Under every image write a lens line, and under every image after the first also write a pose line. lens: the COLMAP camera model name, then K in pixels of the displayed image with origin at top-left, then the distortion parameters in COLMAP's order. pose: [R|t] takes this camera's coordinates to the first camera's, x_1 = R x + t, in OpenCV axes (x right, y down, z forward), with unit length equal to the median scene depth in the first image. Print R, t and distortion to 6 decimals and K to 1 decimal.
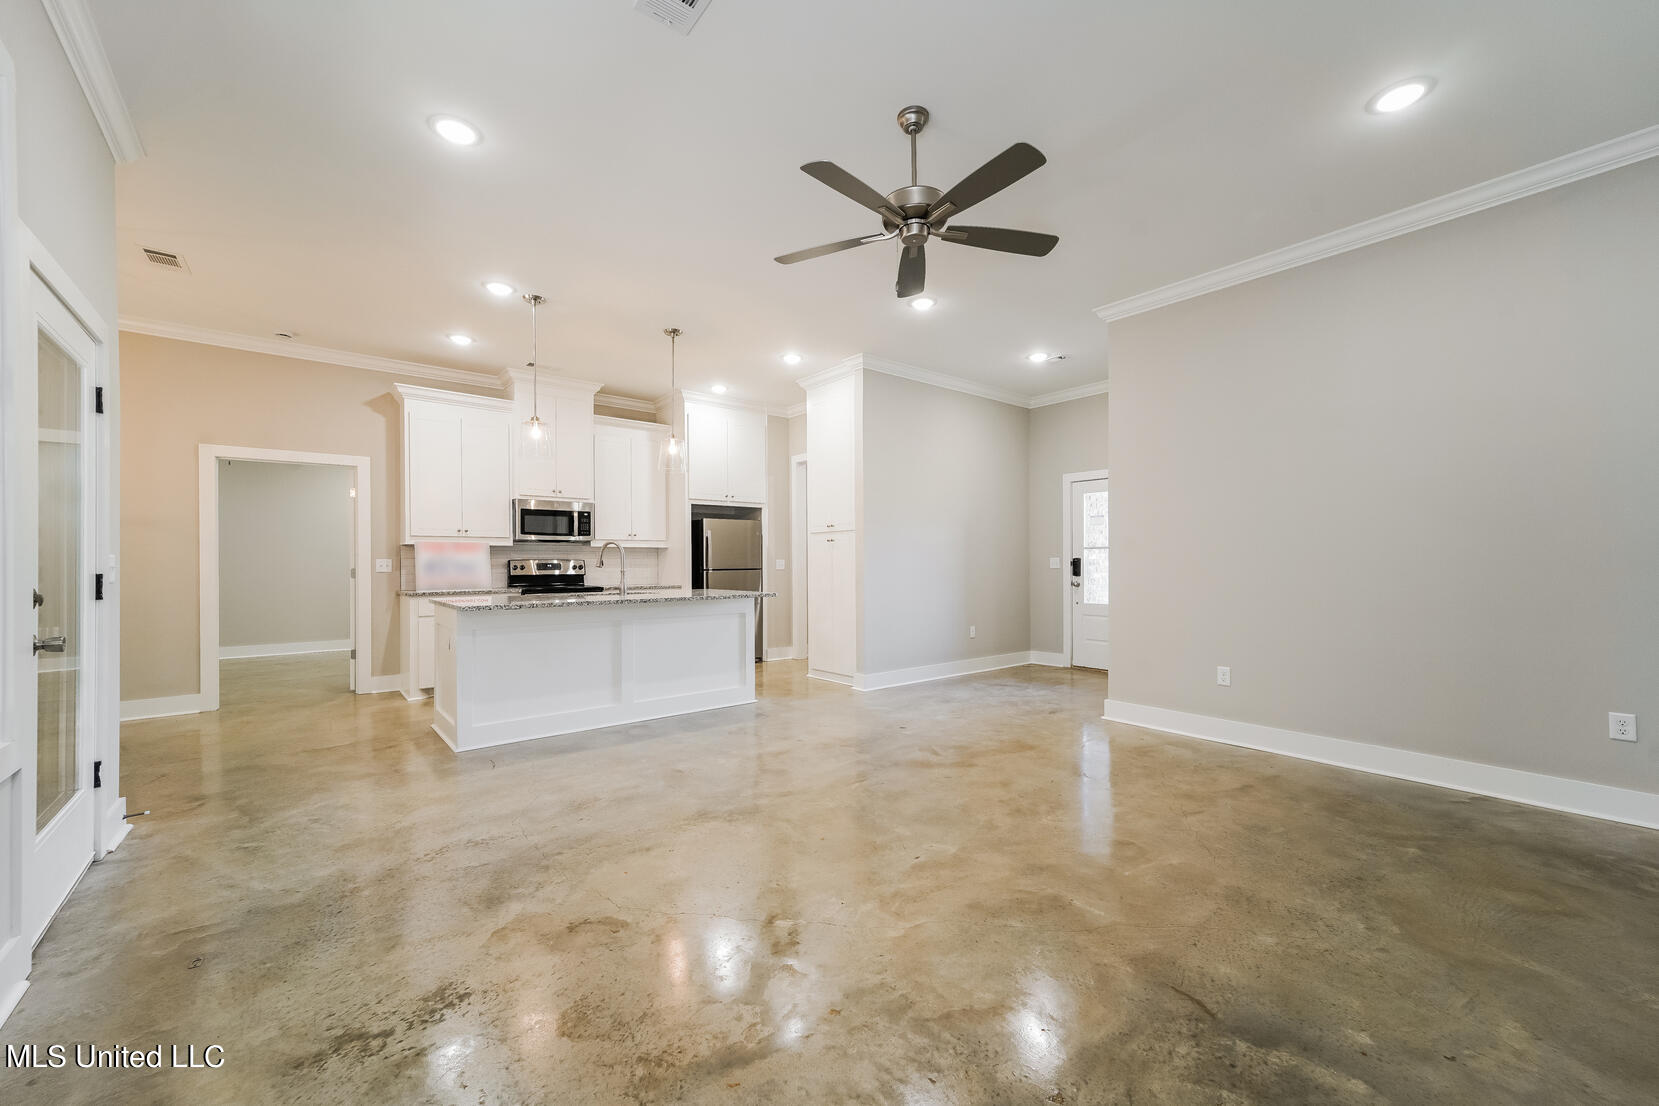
lens RADIAL K [[653.0, 0, 828.4], [0, 653.0, 557.5], [0, 0, 1]] dist [0.001887, -0.000007]
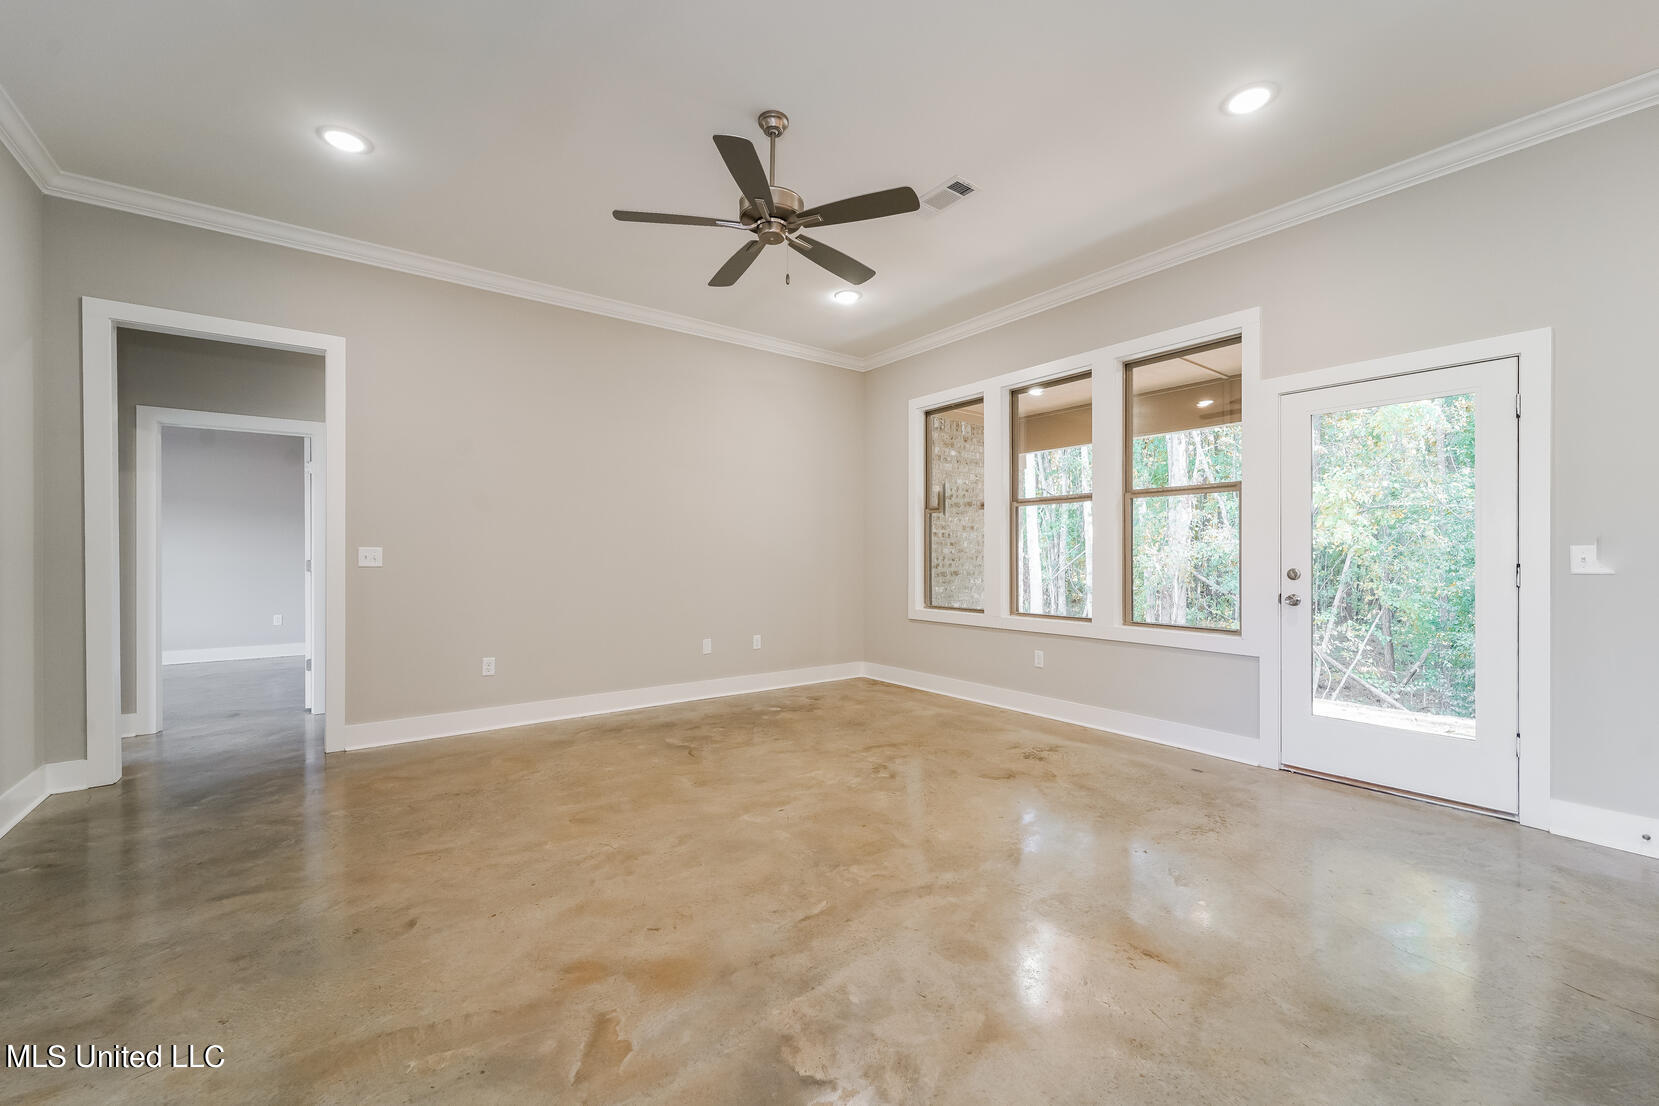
lens RADIAL K [[653.0, 0, 827.1], [0, 653.0, 557.1], [0, 0, 1]] dist [0.001887, -0.000007]
pose [[-0.999543, 0.002896, 0.030091, 0.013803], [0.002692, 0.999973, -0.006807, 0.014033], [-0.030110, -0.006722, -0.999524, 1.635685]]
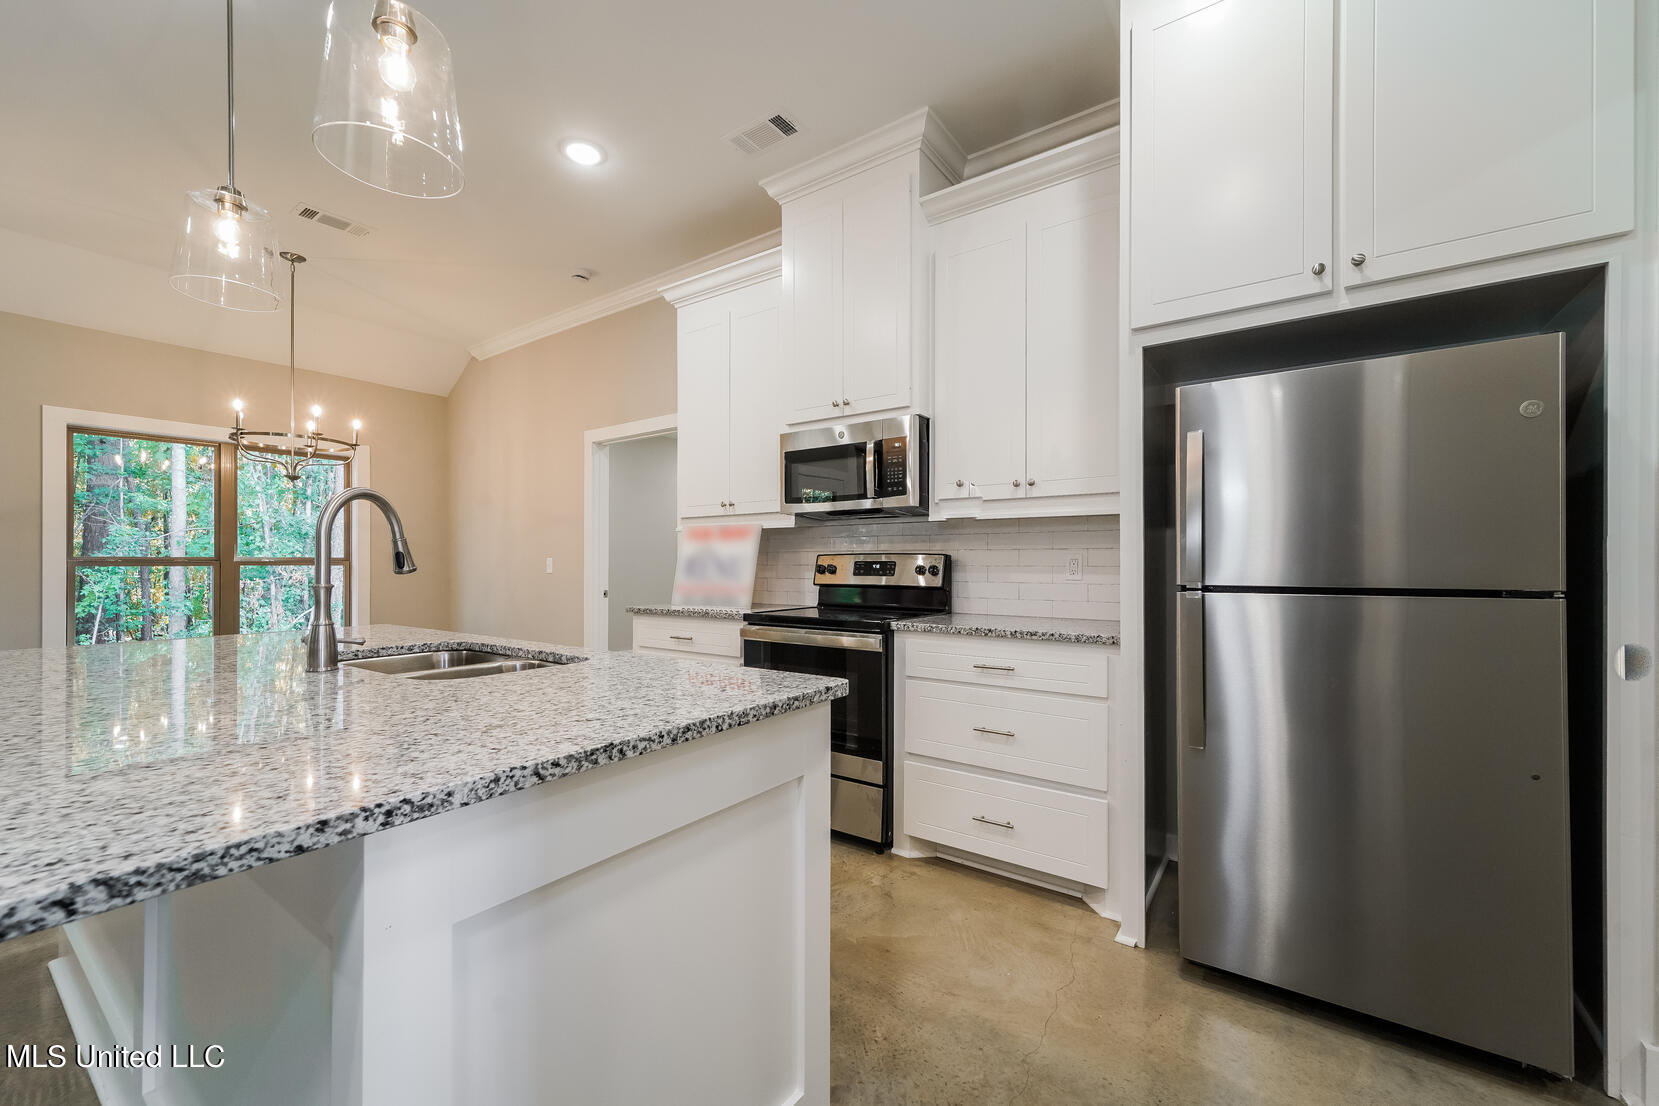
lens RADIAL K [[653.0, 0, 823.7], [0, 653.0, 559.4], [0, 0, 1]] dist [0.001887, -0.000007]
pose [[0.263138, 0.000430, -0.964758, 0.024380], [0.003842, 0.999992, 0.001493, 0.007843], [0.964751, -0.004099, 0.263134, 1.011177]]
